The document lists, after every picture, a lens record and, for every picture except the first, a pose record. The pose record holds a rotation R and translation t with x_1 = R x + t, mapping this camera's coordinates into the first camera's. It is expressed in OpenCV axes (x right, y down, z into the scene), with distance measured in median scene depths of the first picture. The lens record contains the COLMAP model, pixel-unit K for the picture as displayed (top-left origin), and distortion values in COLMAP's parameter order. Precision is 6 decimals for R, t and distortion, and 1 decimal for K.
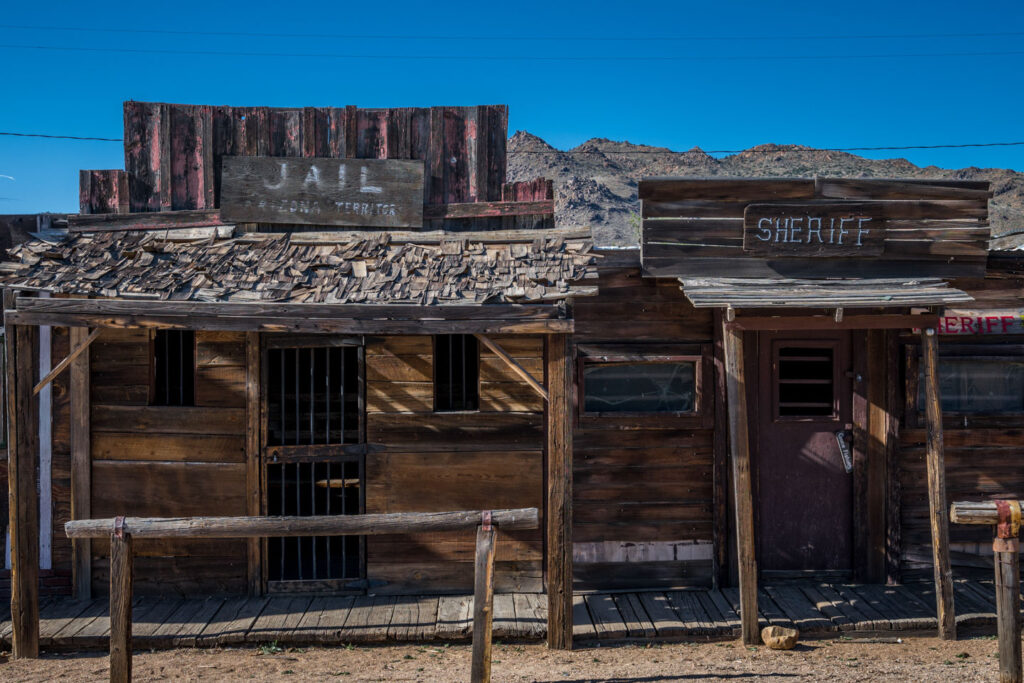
lens RADIAL K [[1500.5, 0, 512.0], [0, 1500.5, 341.5], [0, 0, 1]] dist [-0.003487, -0.040418]
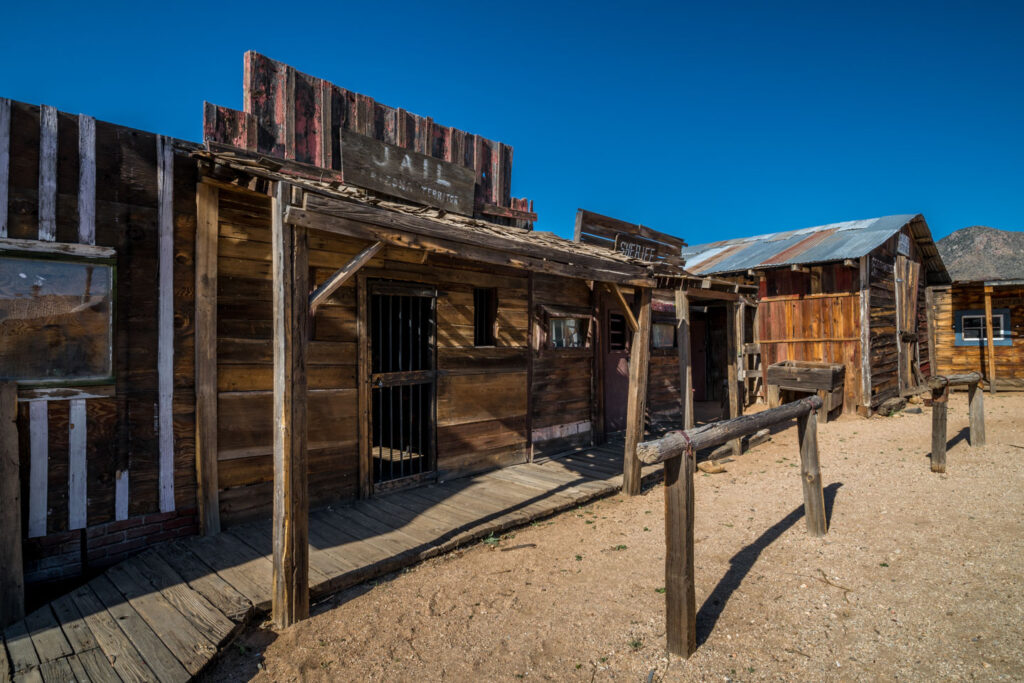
lens RADIAL K [[552.3, 0, 512.0], [0, 552.3, 341.5], [0, 0, 1]] dist [-0.001330, 0.000790]
pose [[0.715050, 0.011988, 0.698971, -0.396750], [-0.001722, 0.999880, -0.015388, 0.050295], [-0.699072, 0.009800, 0.714984, 0.598525]]
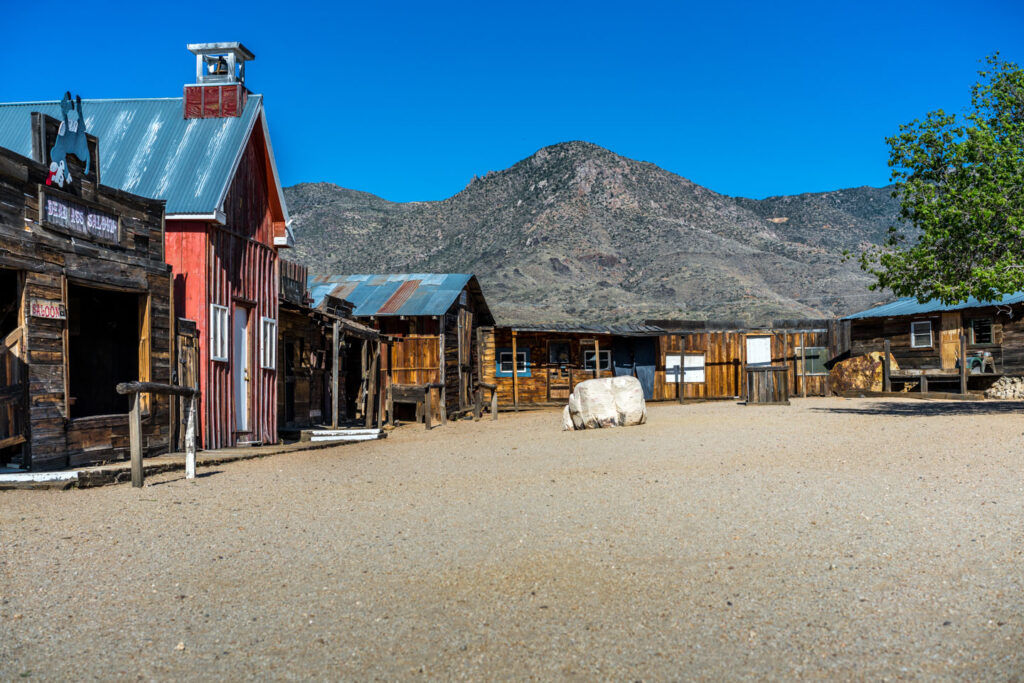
lens RADIAL K [[1604.3, 0, 512.0], [0, 1604.3, 341.5], [0, 0, 1]] dist [0.012010, -0.081413]
pose [[0.138511, 0.045957, 0.989294, -4.035794], [0.001932, 0.998908, -0.046674, 0.178760], [-0.990359, 0.008376, 0.138271, -0.007706]]
